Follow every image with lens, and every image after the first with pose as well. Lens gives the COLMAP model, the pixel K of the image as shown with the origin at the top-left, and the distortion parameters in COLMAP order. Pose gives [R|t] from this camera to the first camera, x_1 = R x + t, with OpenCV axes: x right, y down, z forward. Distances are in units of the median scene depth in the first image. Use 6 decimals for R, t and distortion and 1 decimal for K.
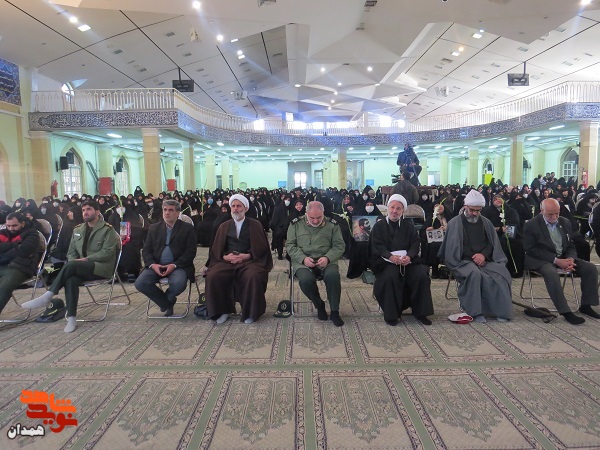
lens RADIAL K [[426.4, 0, 300.6], [0, 426.4, 230.0], [0, 0, 1]] dist [-0.034175, 0.001347]
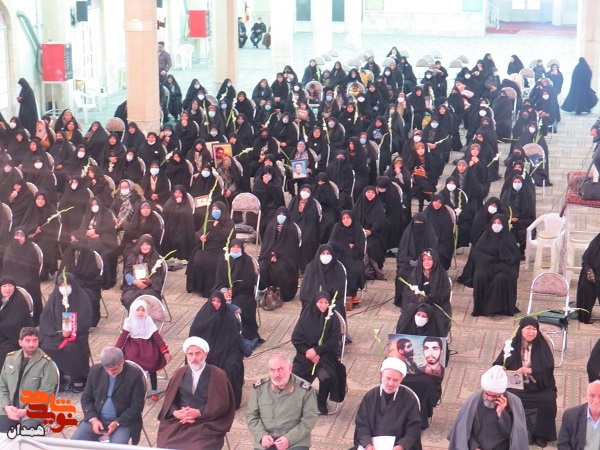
lens RADIAL K [[1236.1, 0, 299.7], [0, 1236.1, 225.1], [0, 0, 1]] dist [-0.037189, 0.000000]
pose [[0.968941, 0.099776, -0.226270, 0.541650], [-0.056071, 0.979803, 0.191945, -0.747447], [0.240851, -0.173296, 0.954966, -1.128029]]
